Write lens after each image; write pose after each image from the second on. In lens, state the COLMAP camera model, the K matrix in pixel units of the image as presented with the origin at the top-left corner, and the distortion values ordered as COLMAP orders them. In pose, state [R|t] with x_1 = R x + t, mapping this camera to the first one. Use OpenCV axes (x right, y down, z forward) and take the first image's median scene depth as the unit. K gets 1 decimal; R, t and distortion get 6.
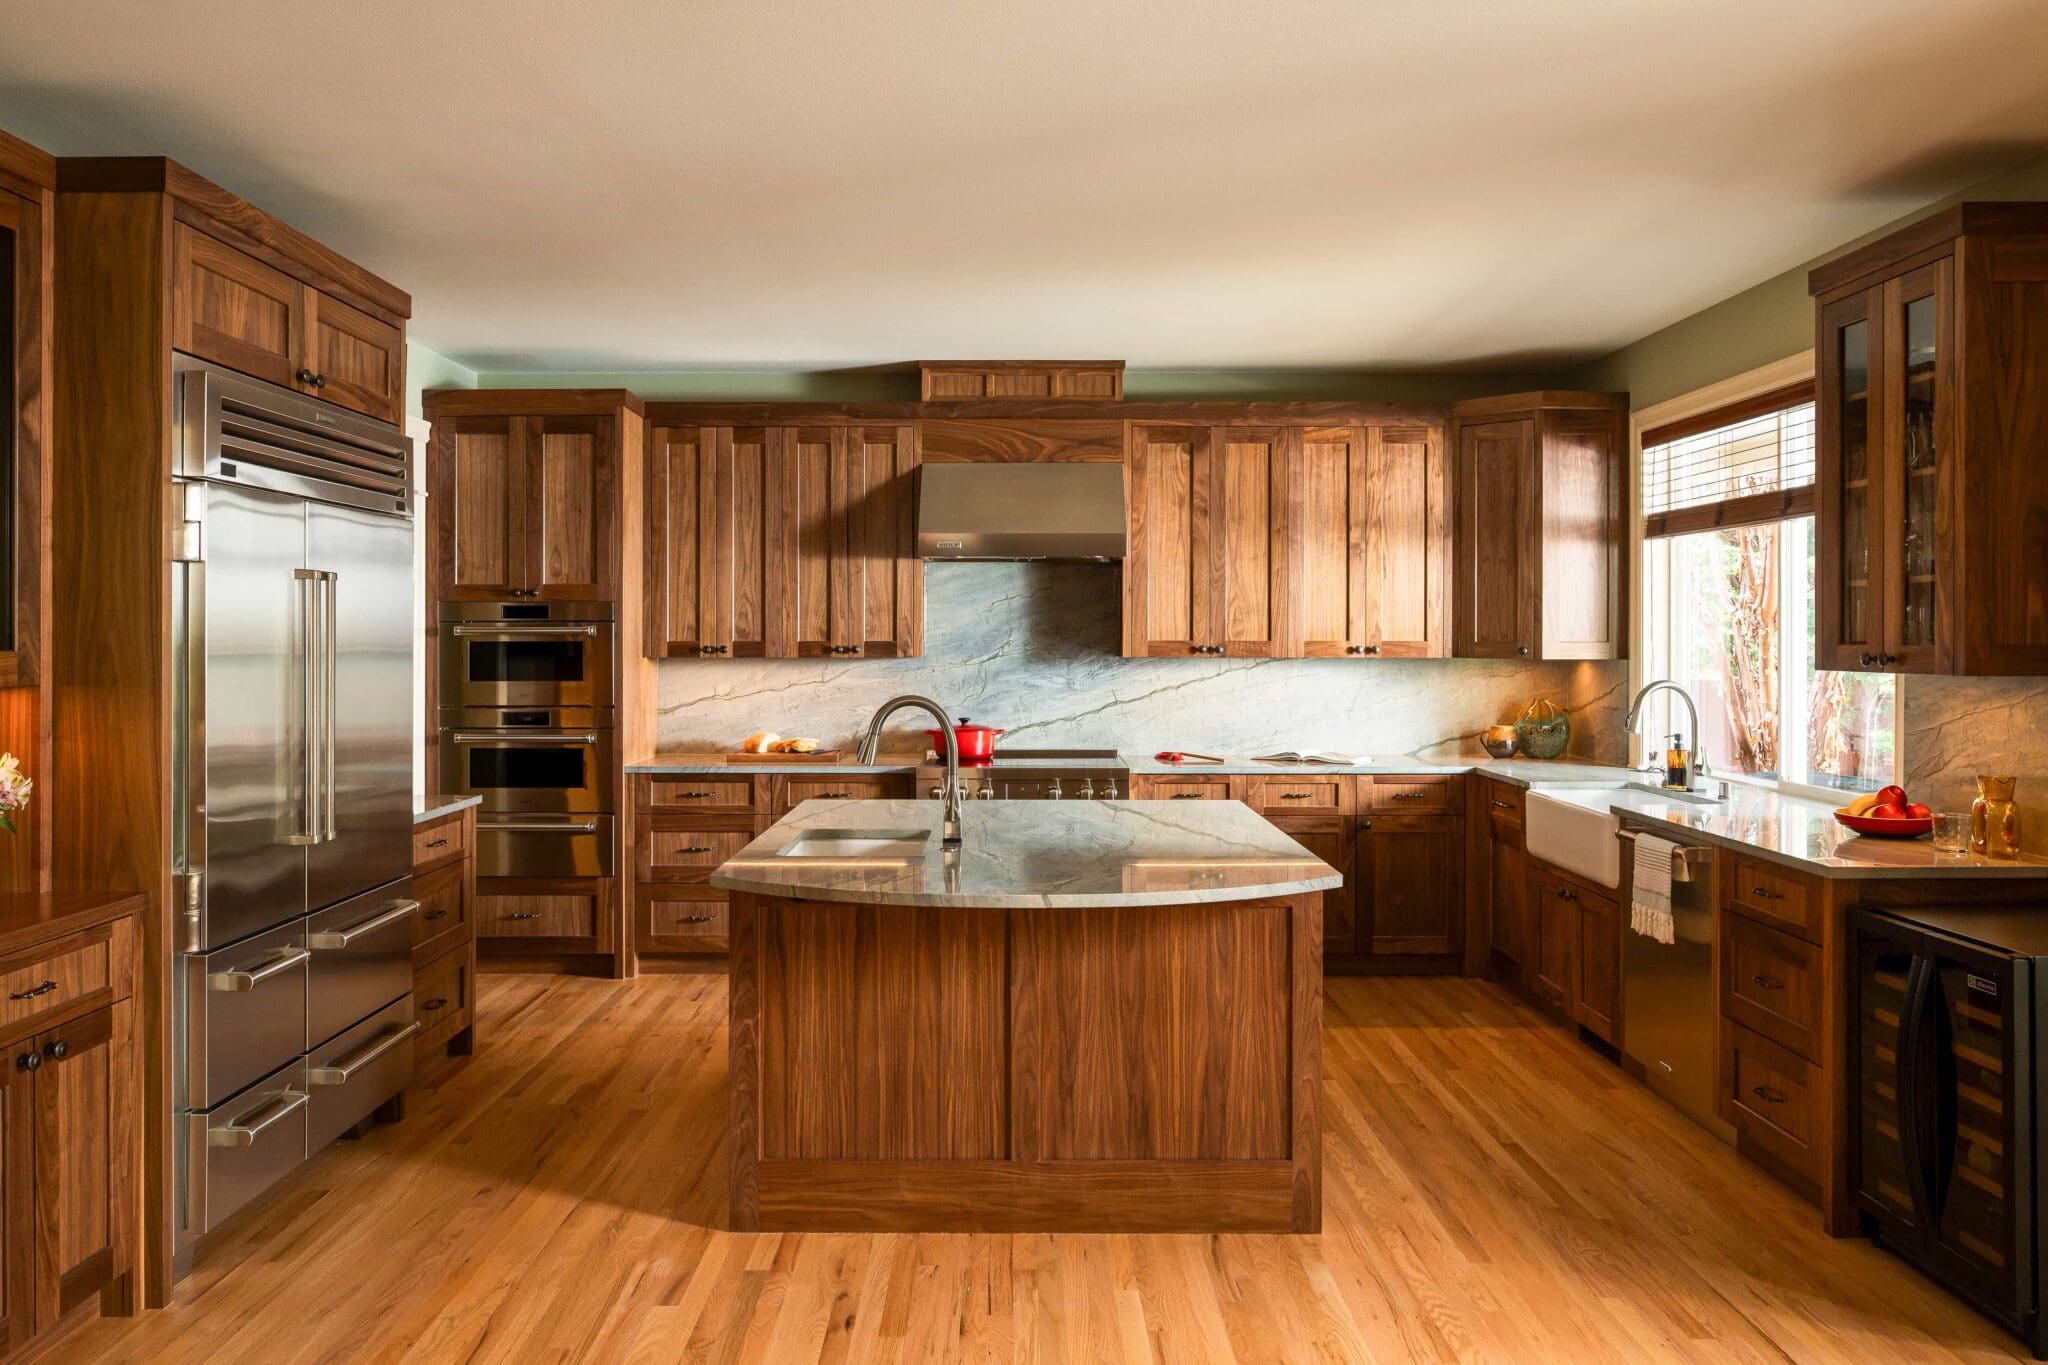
lens RADIAL K [[1471.3, 0, 934.3], [0, 1471.3, 654.1], [0, 0, 1]] dist [-0.009190, -0.001845]
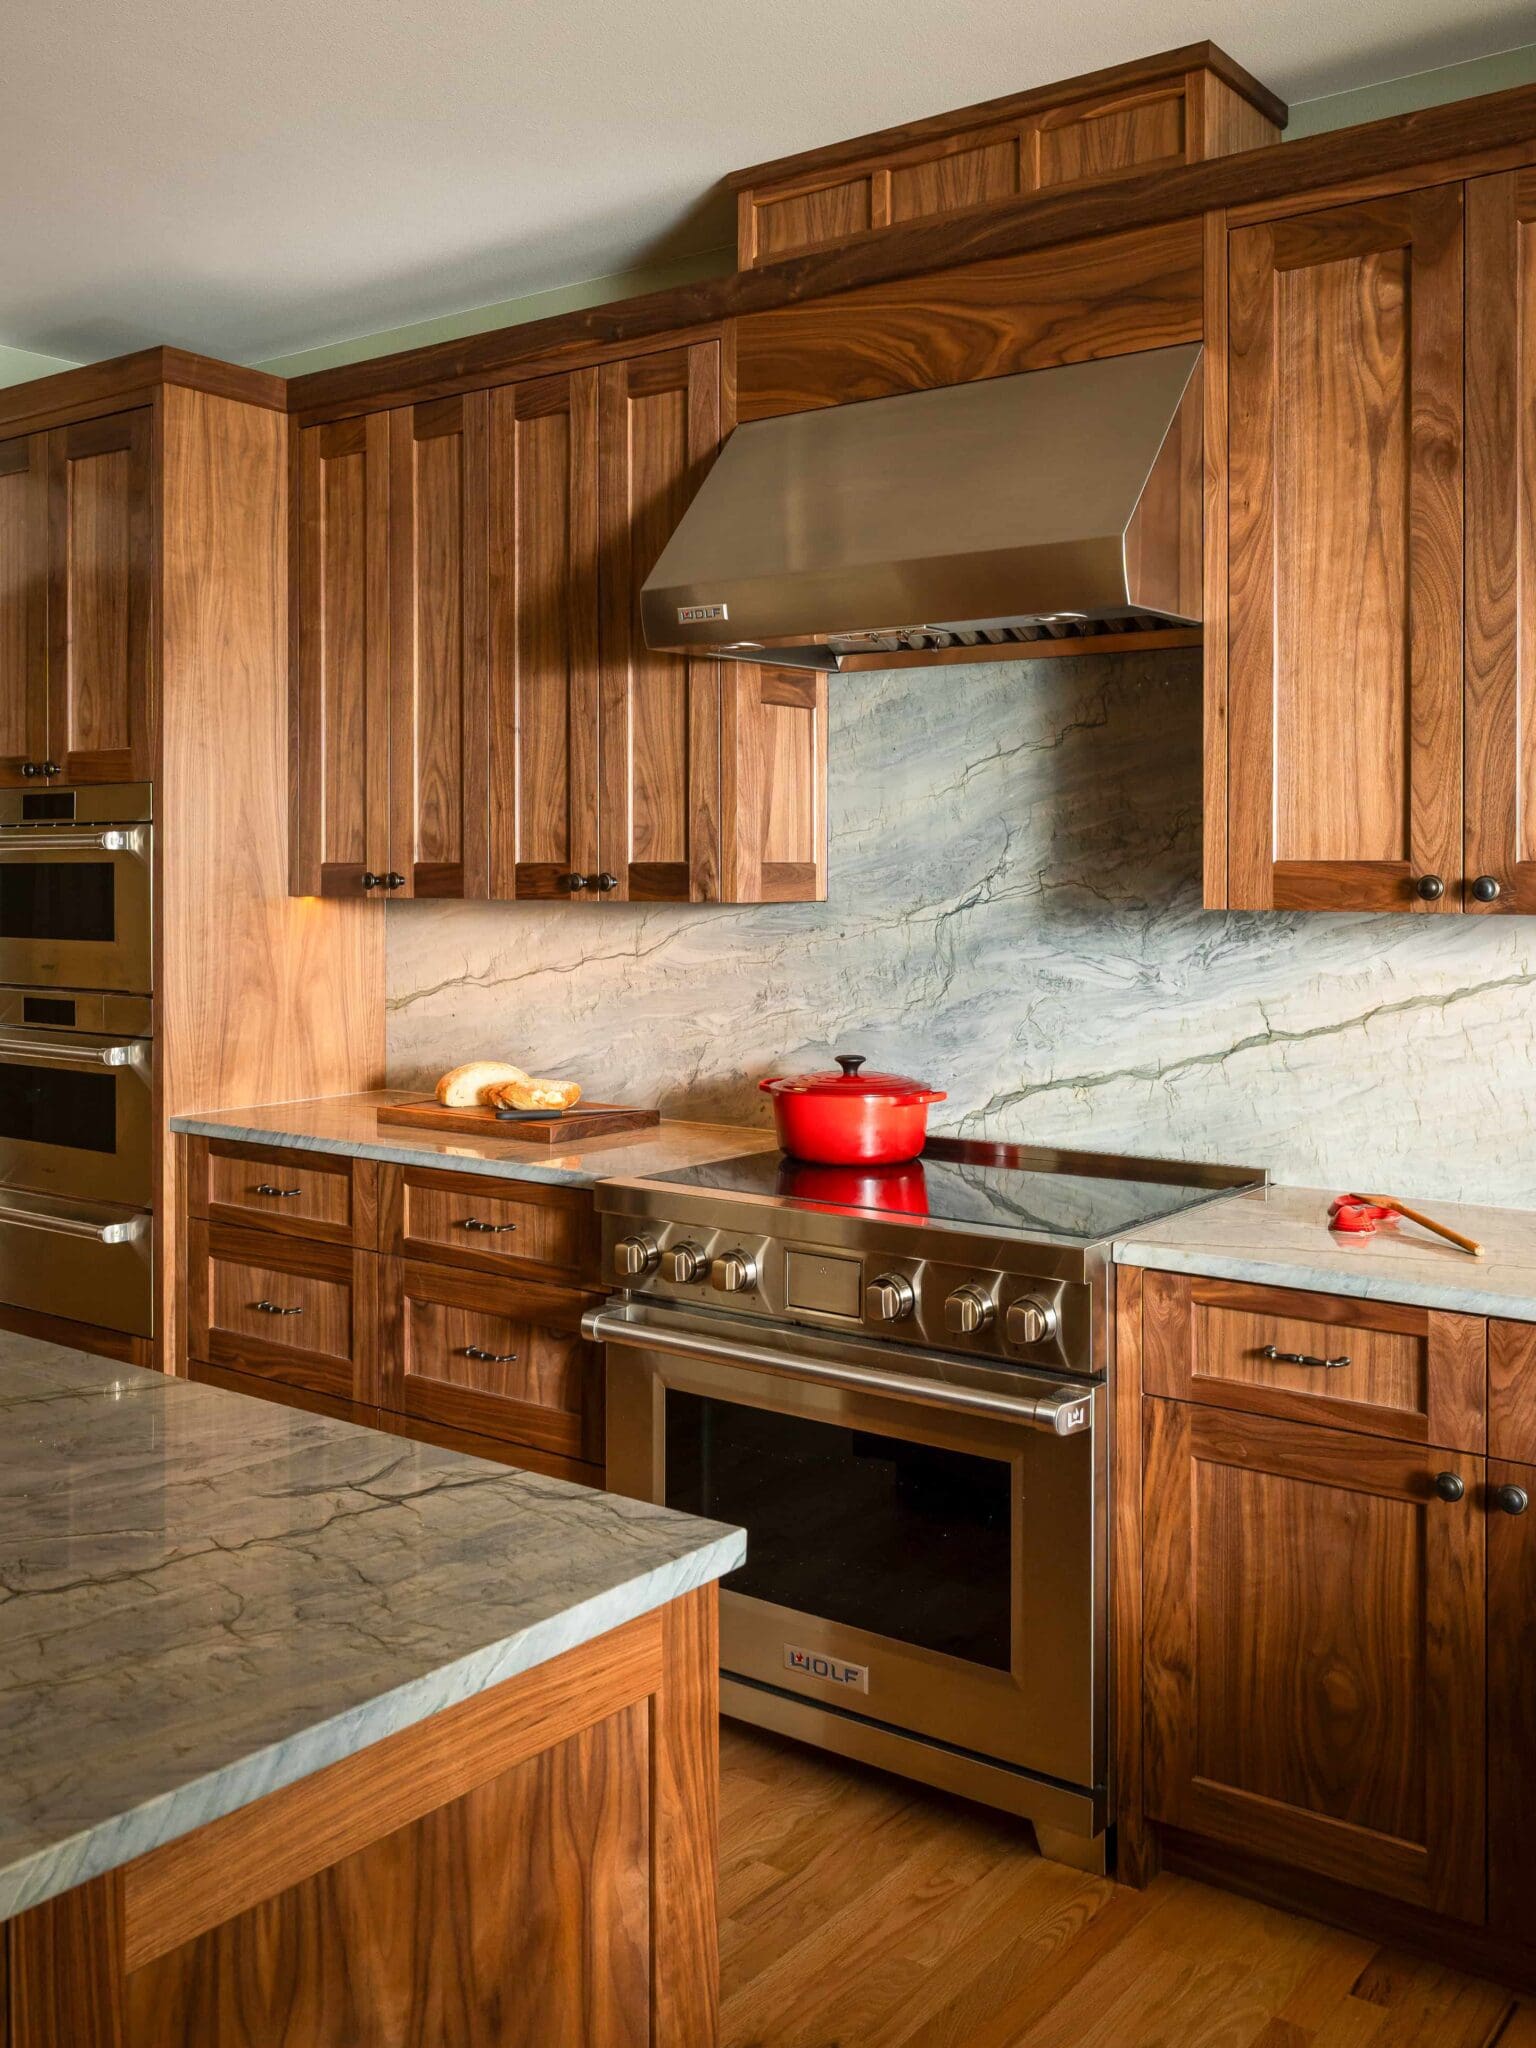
lens RADIAL K [[1848.4, 0, 761.1], [0, 1848.4, 882.6], [0, 0, 1]] dist [-0.010075, 0.012622]
pose [[0.809530, 0.005336, -0.587054, 0.298087], [-0.005853, 0.999982, 0.001017, -0.003994], [0.587049, 0.002612, 0.809547, 0.592233]]
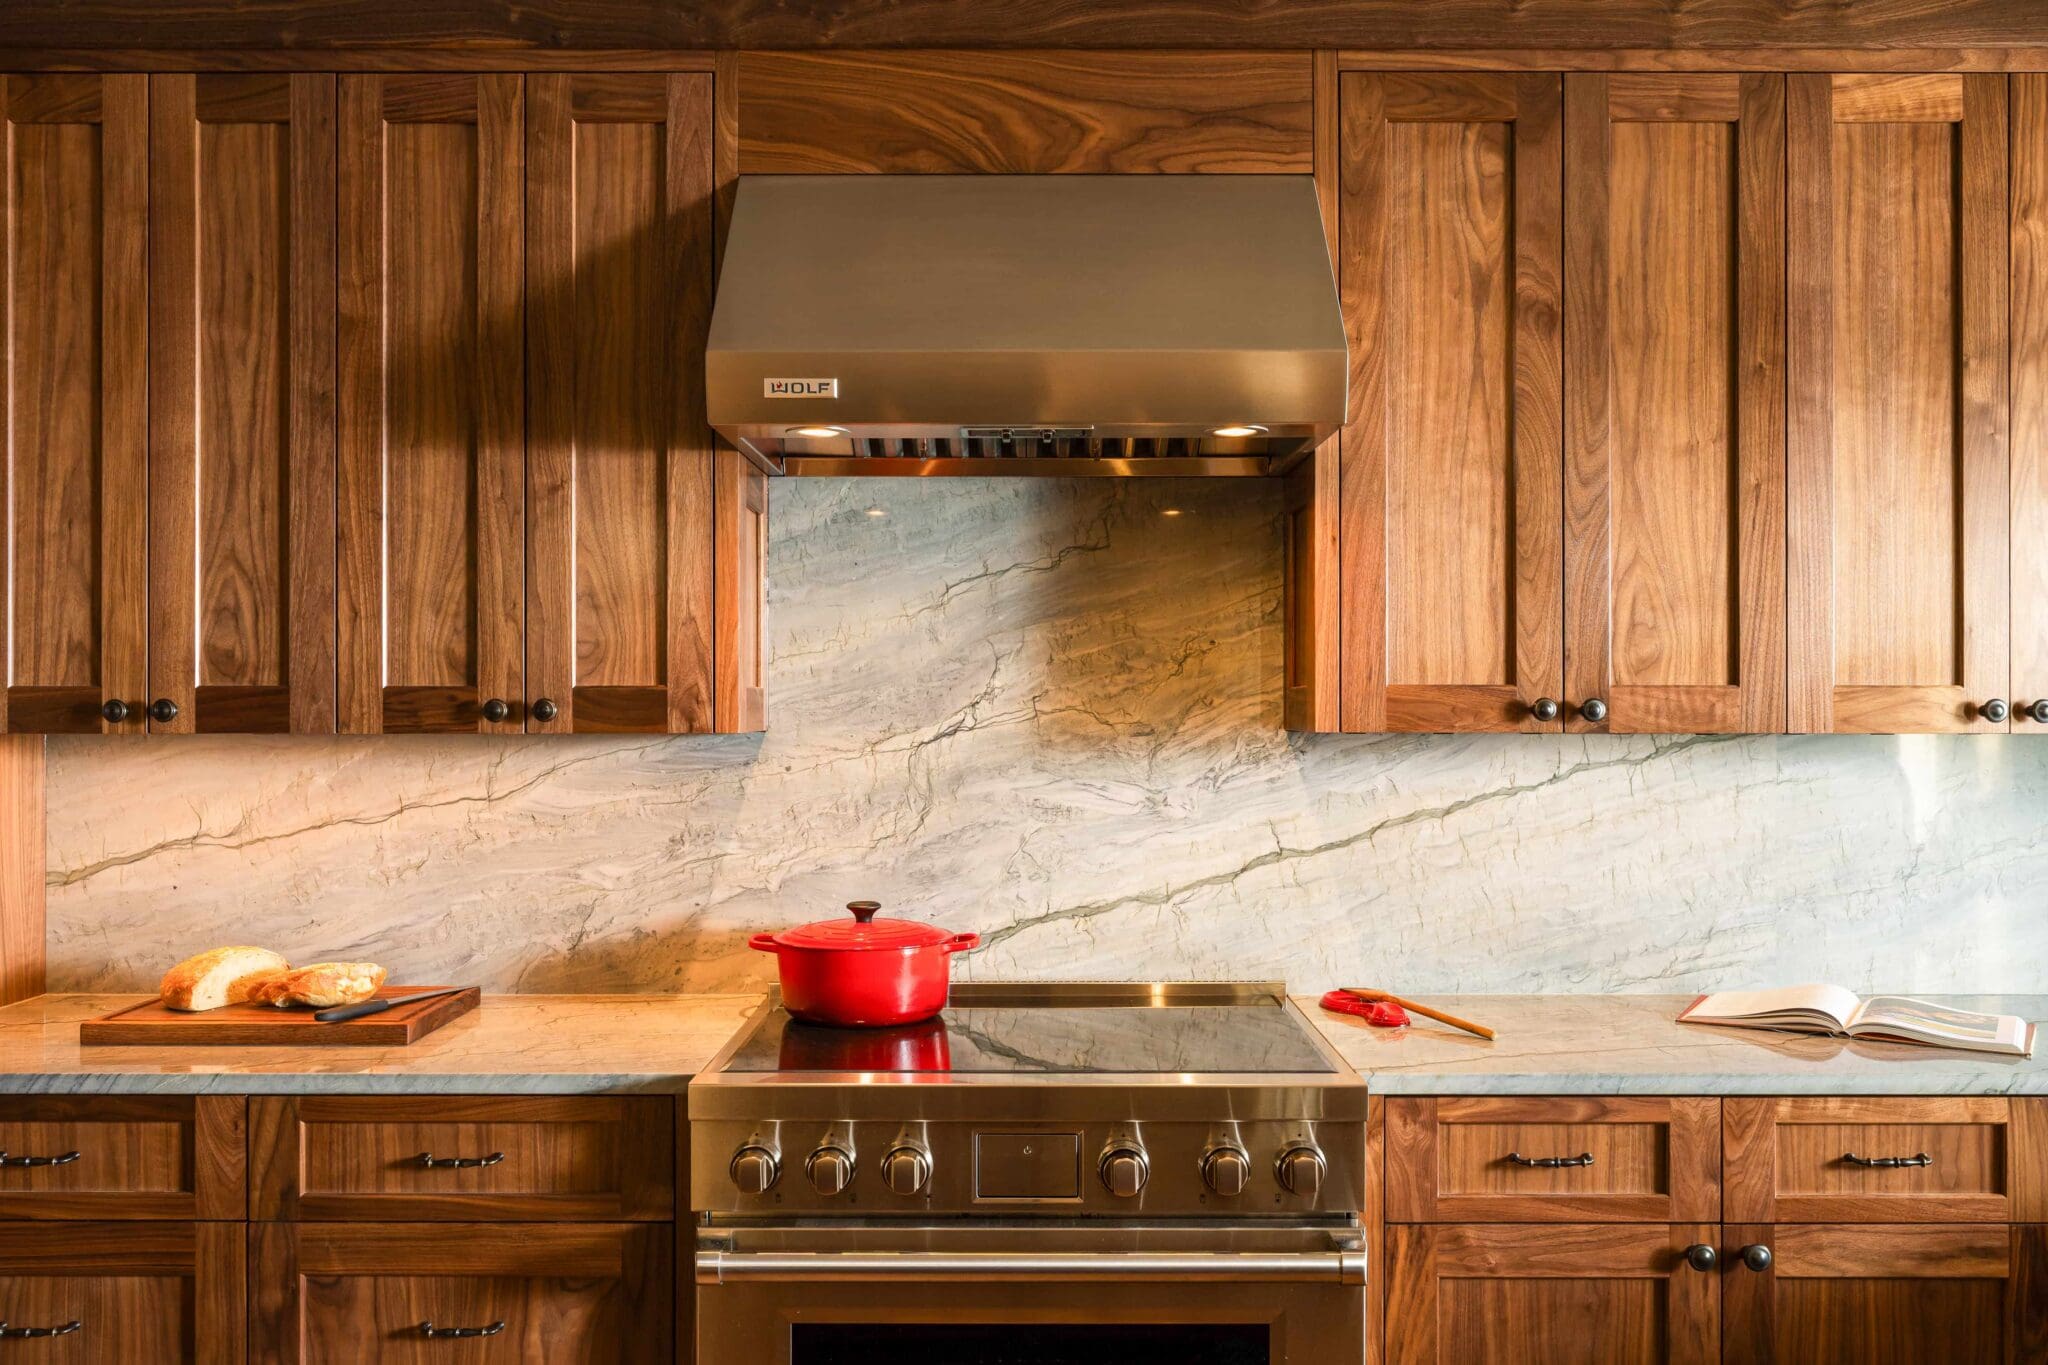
lens RADIAL K [[1586.6, 0, 948.0], [0, 1586.6, 710.2], [0, 0, 1]] dist [-0.006735, 0.007657]
pose [[0.999968, -0.000513, 0.007960, 0.038299], [0.000581, 0.999963, -0.008570, -0.000021], [-0.007955, 0.008574, 0.999932, 0.626049]]
